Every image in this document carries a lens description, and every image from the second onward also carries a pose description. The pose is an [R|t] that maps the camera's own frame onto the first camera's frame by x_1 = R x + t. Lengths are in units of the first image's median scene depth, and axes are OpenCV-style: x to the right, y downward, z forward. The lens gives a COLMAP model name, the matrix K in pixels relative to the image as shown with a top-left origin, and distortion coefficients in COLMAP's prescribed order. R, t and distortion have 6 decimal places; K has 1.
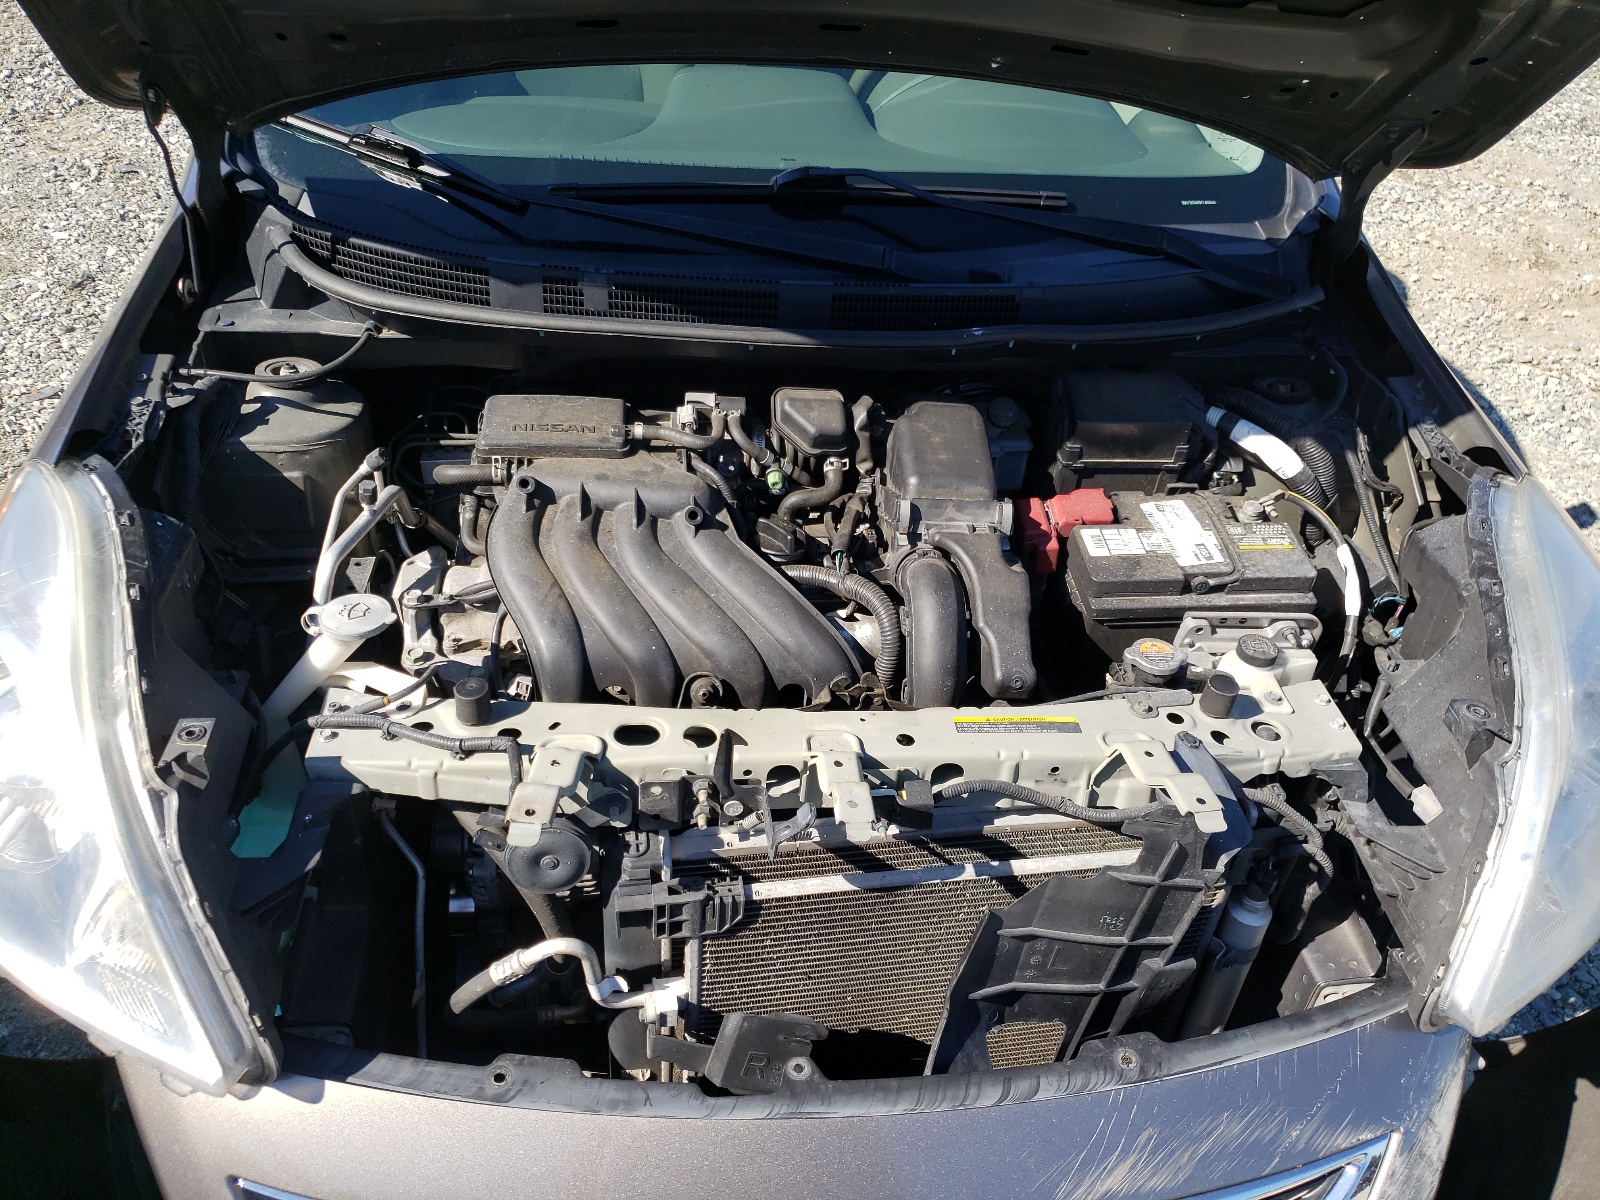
lens RADIAL K [[1237.1, 0, 800.0], [0, 1237.1, 600.0], [0, 0, 1]] dist [0.011291, 0.004558]
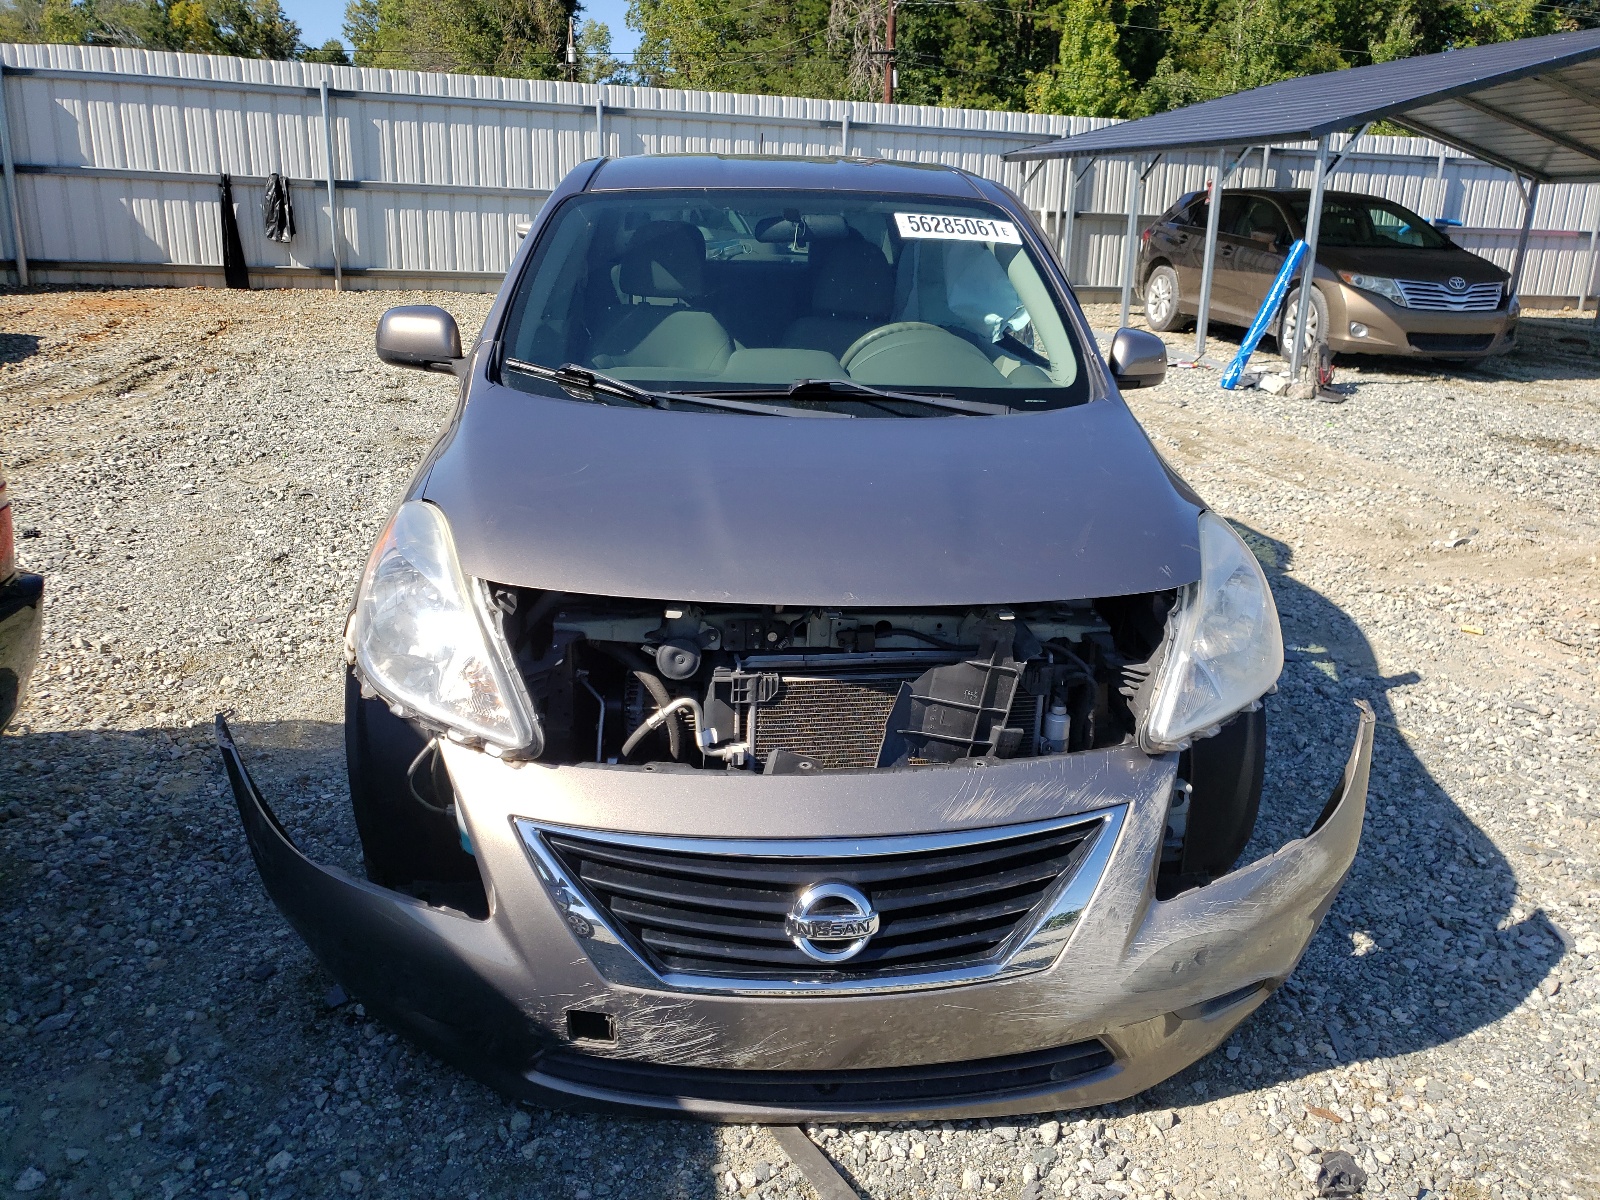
lens RADIAL K [[1240.2, 0, 828.3], [0, 1240.2, 591.1], [0, 0, 1]] dist [0.022843, 0.000974]
pose [[0.999765, -0.021201, -0.004422, 0.012815], [0.018821, 0.951567, -0.306866, 0.206089], [0.010714, 0.306710, 0.951743, -0.258913]]
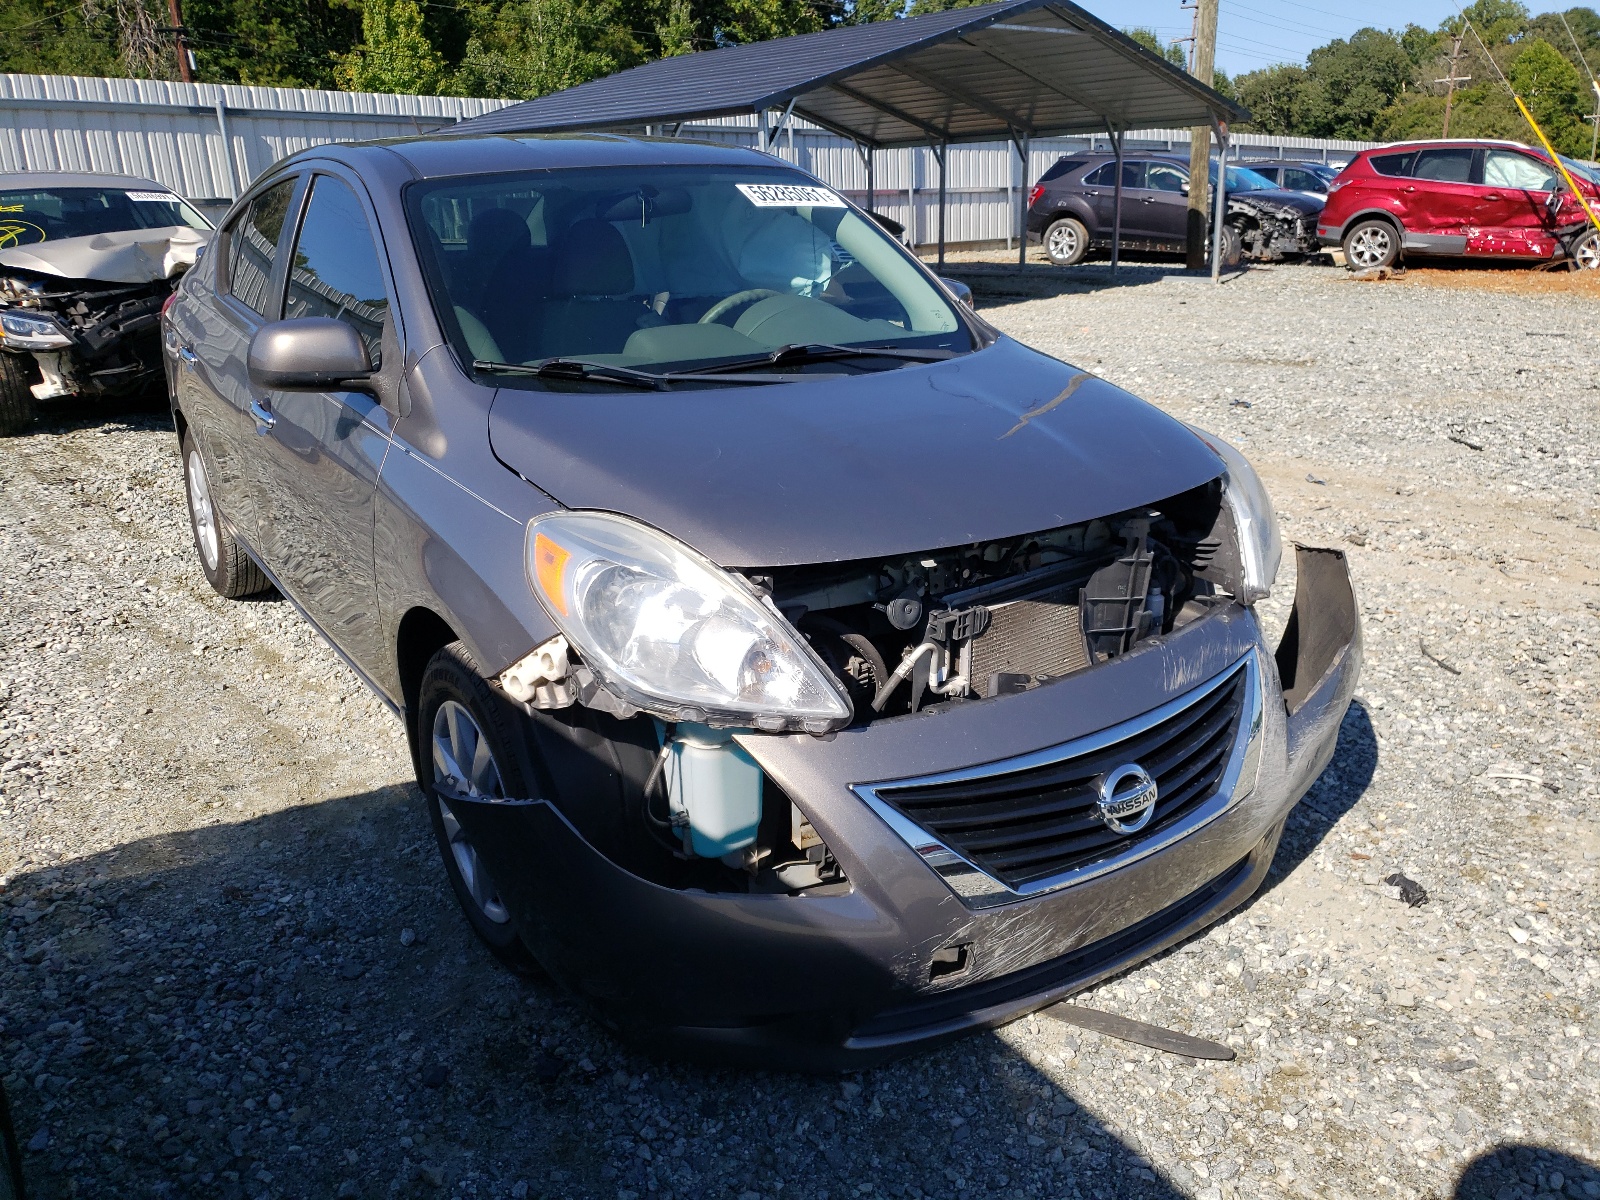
lens RADIAL K [[1237.1, 0, 800.0], [0, 1237.1, 600.0], [0, 0, 1]] dist [0.011291, 0.004558]
pose [[0.871510, -0.222555, 0.436967, -0.357247], [0.336786, 0.919334, -0.203470, 0.159418], [-0.356435, 0.324491, 0.876162, -0.211448]]
